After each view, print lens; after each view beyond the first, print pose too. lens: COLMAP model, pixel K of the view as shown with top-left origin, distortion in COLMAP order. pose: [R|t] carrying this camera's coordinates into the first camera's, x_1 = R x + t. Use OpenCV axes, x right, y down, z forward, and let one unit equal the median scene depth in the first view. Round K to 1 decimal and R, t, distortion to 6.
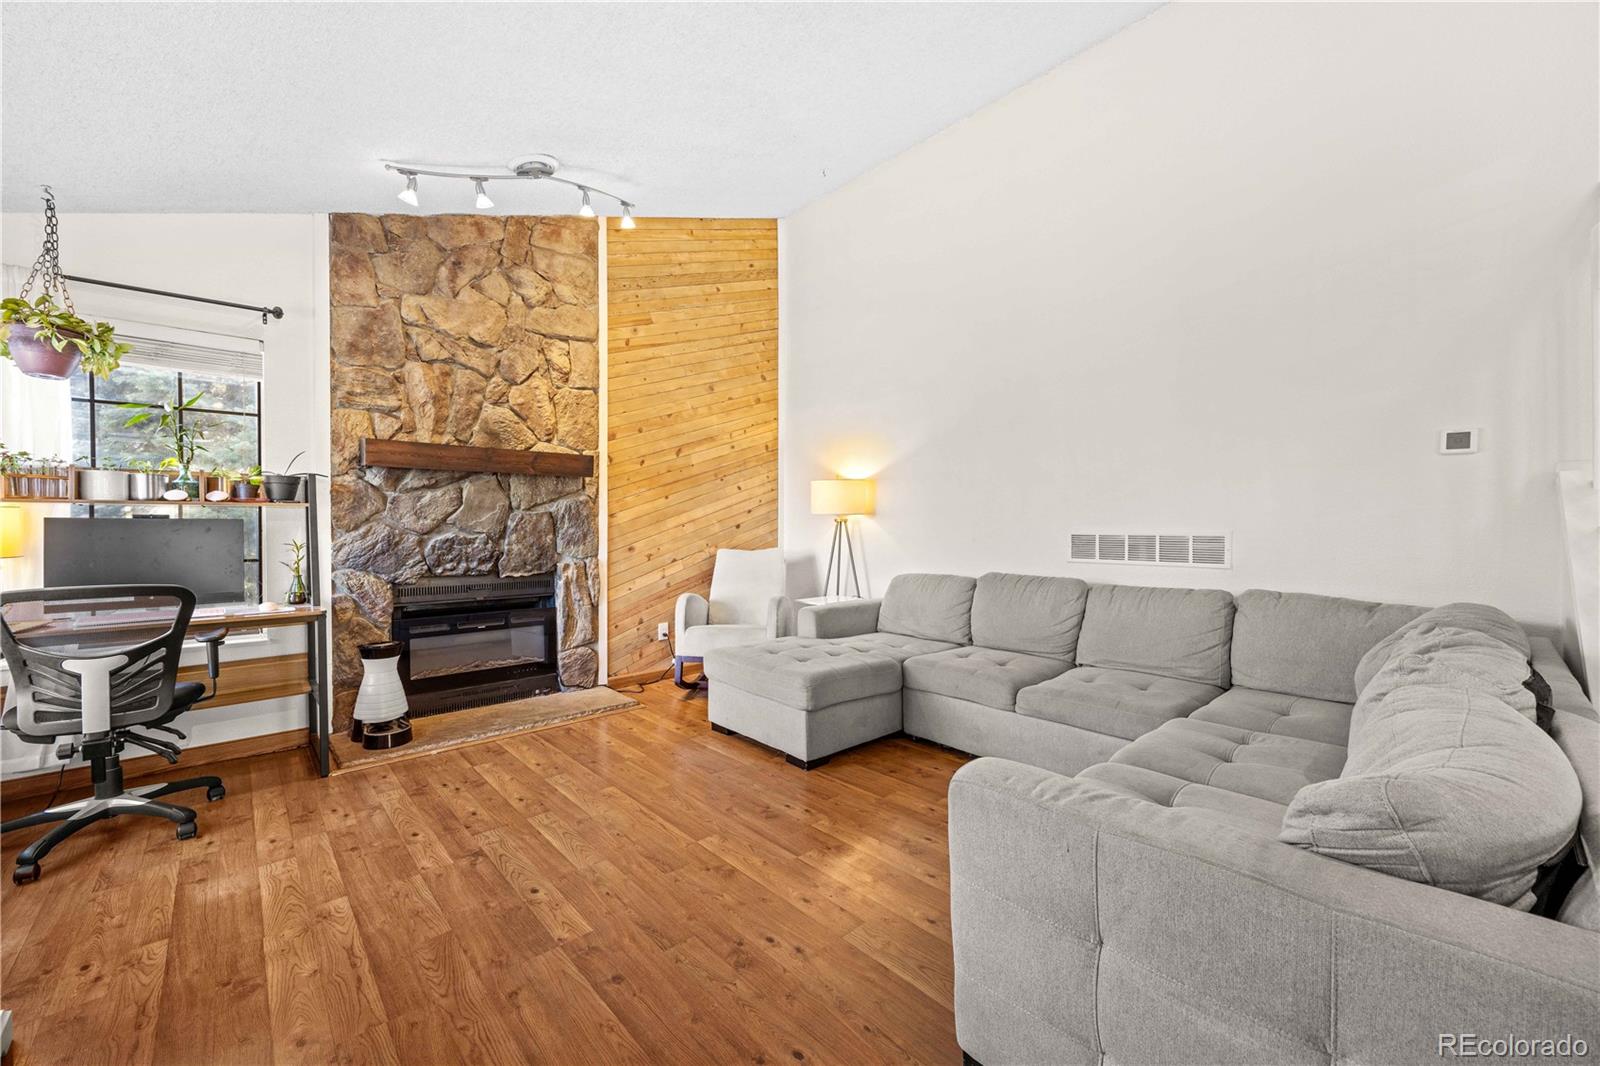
lens RADIAL K [[619.9, 0, 805.7], [0, 619.9, 534.5], [0, 0, 1]] dist [-0.001559, -0.000523]
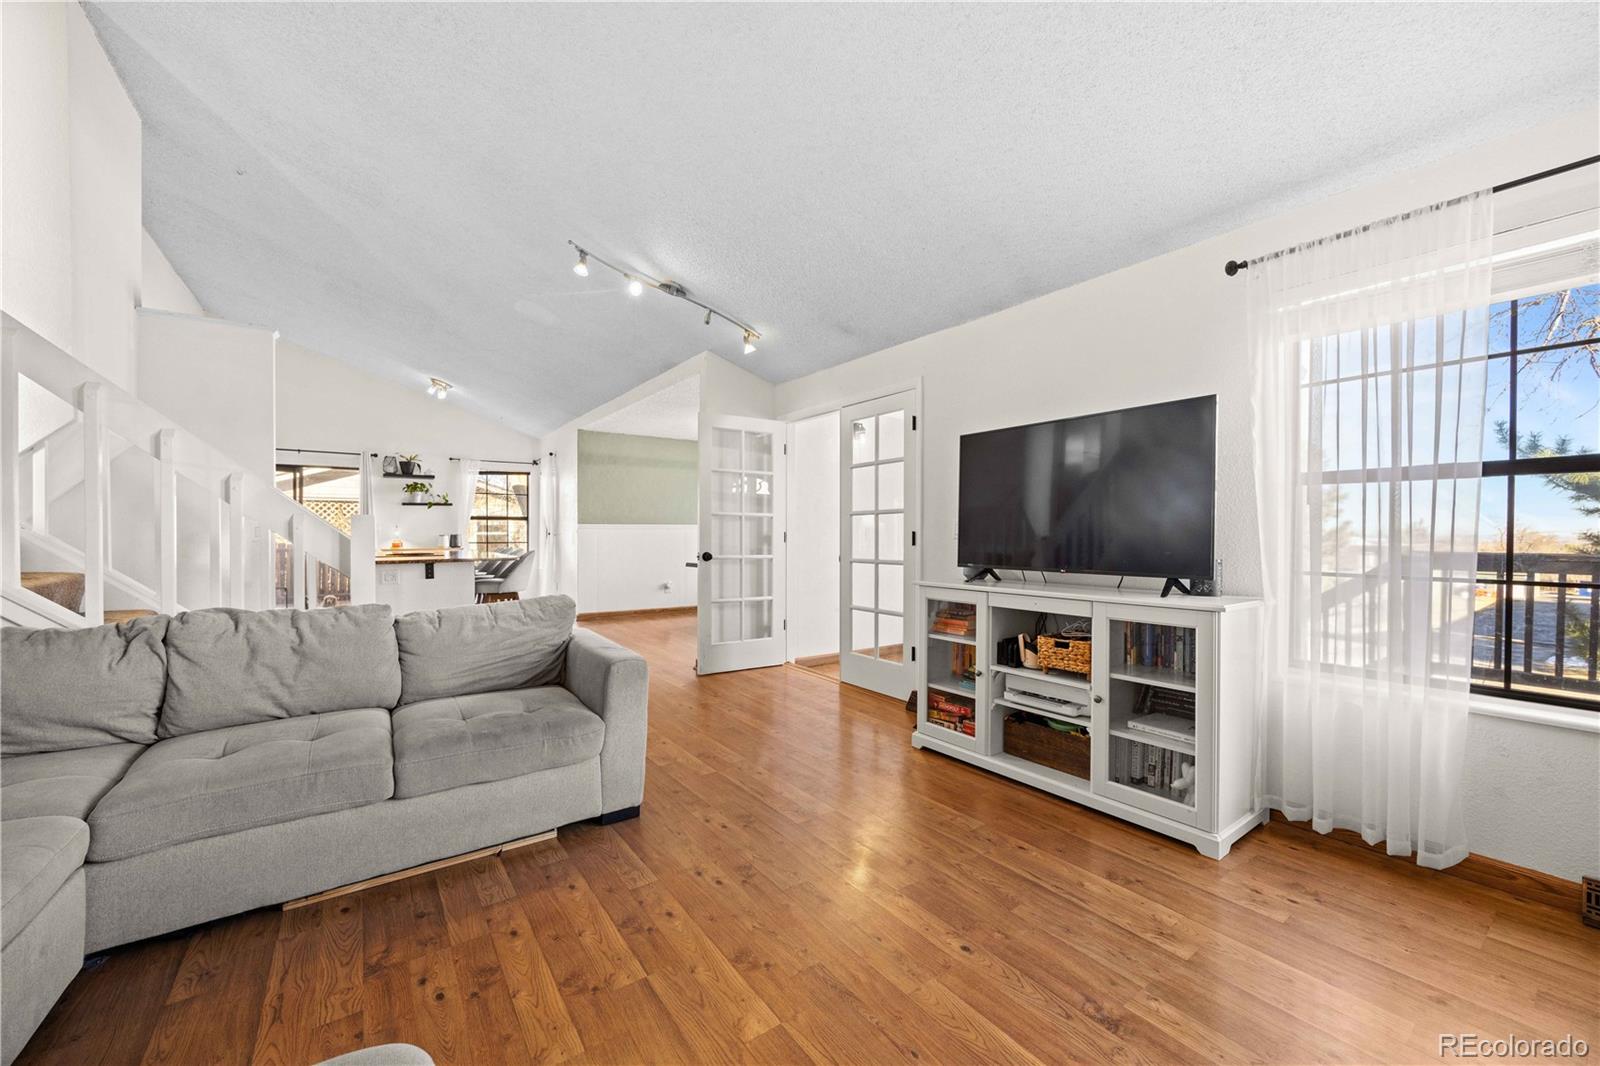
lens RADIAL K [[619.9, 0, 816.7], [0, 619.9, 534.8], [0, 0, 1]] dist [-0.001559, -0.000523]
pose [[-0.993534, 0.004620, 0.113441, -0.177171], [0.005621, 0.999948, 0.008504, -0.006643], [-0.113396, 0.009086, -0.993508, 1.004535]]
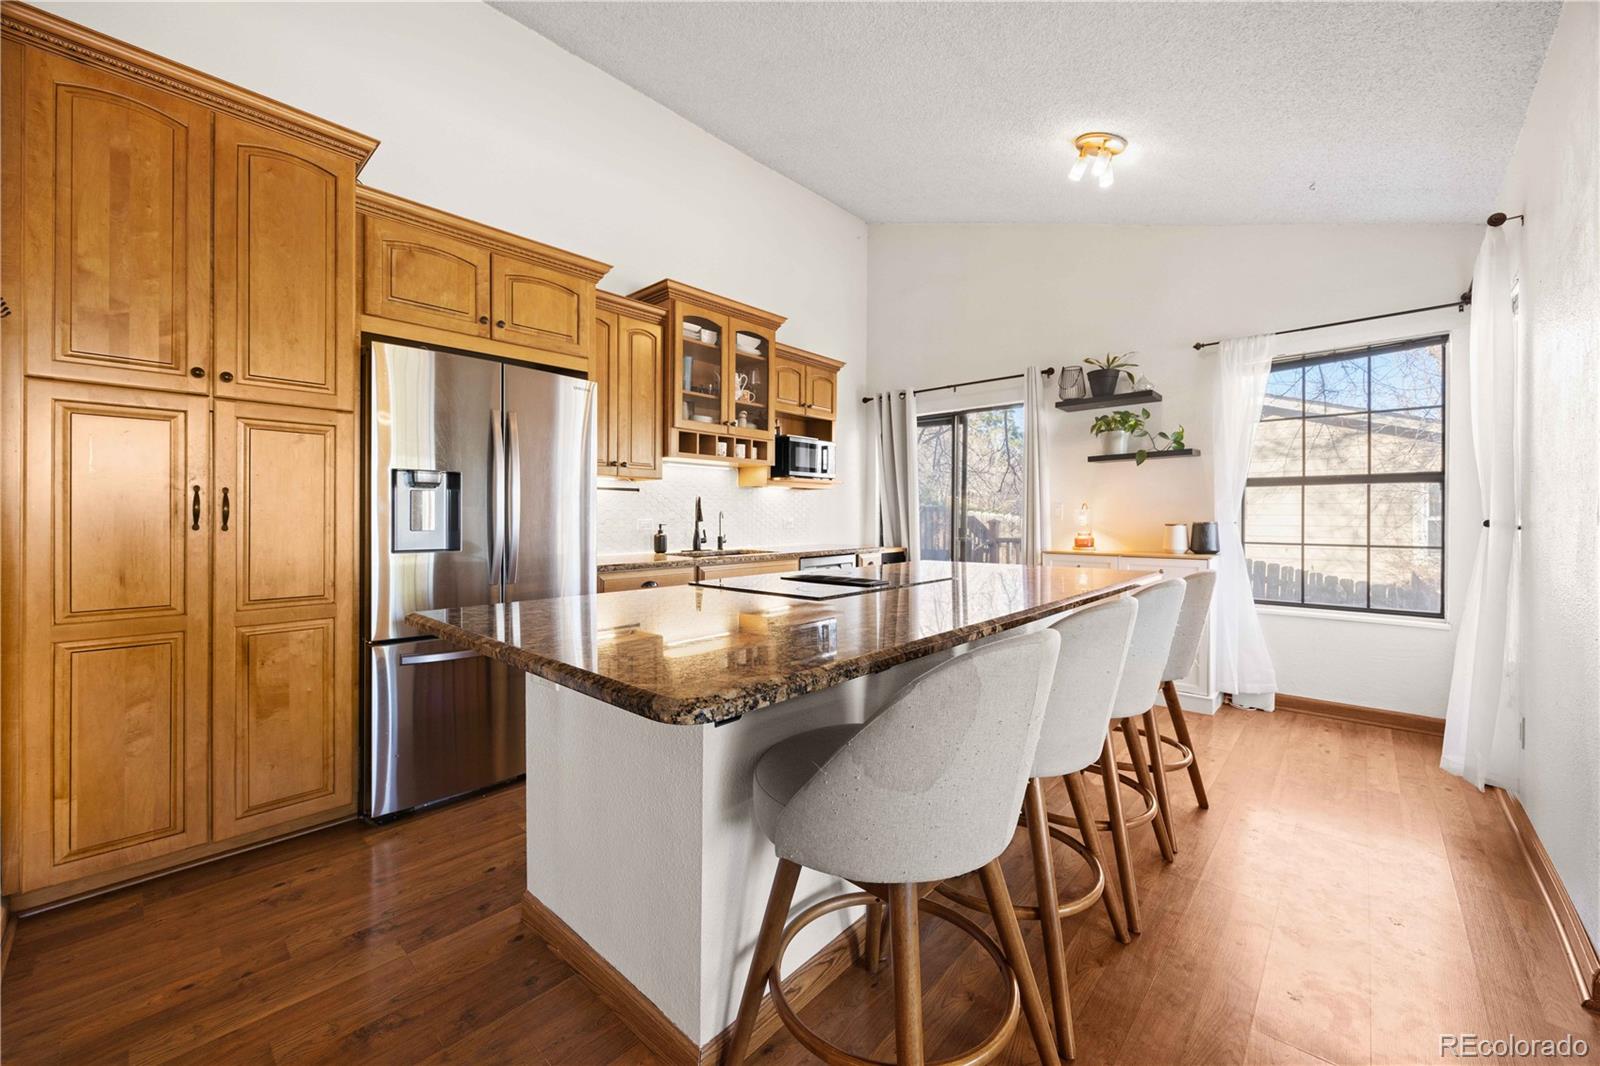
lens RADIAL K [[619.9, 0, 795.6], [0, 619.9, 518.0], [0, 0, 1]] dist [-0.001559, -0.000523]
pose [[-0.073025, 0.004394, 0.997320, 0.545441], [0.005835, 0.999975, -0.003979, -0.002489], [-0.997313, 0.005529, -0.073049, -0.515777]]
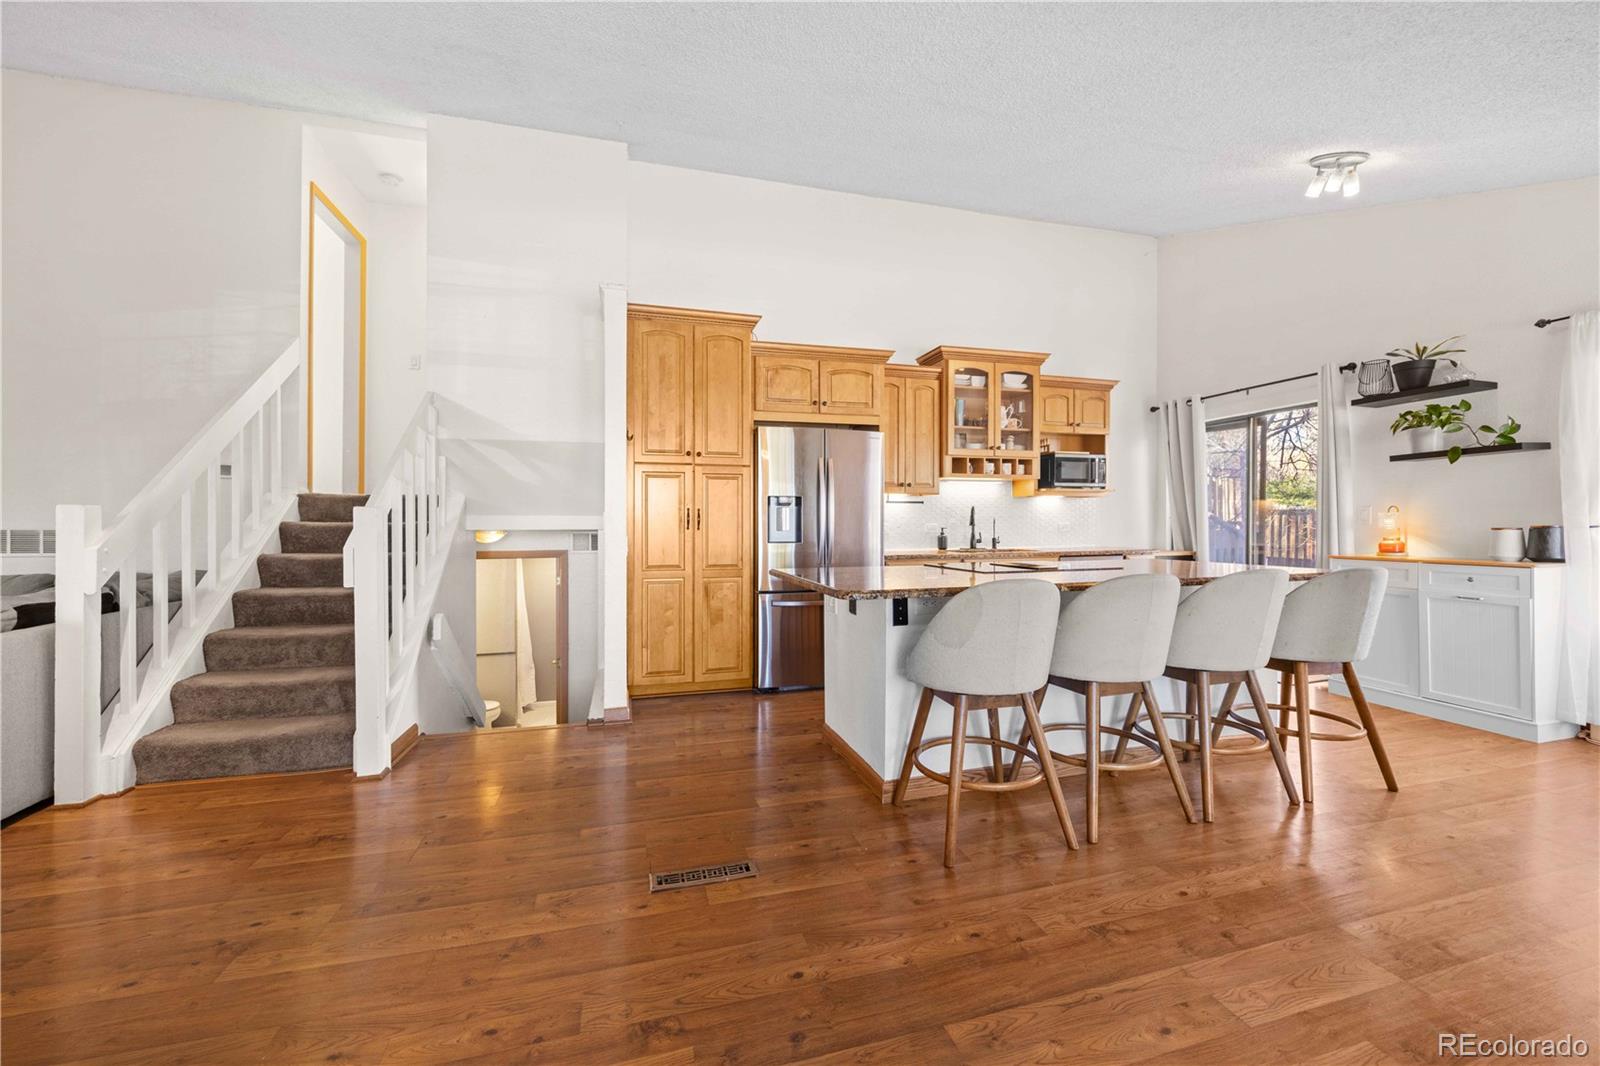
lens RADIAL K [[619.9, 0, 799.0], [0, 619.9, 521.3], [0, 0, 1]] dist [-0.001559, -0.000523]
pose [[0.461182, 0.007027, 0.887278, 0.231626], [0.005655, 0.999925, -0.010859, 0.001401], [-0.887287, 0.010026, 0.461108, -0.720616]]
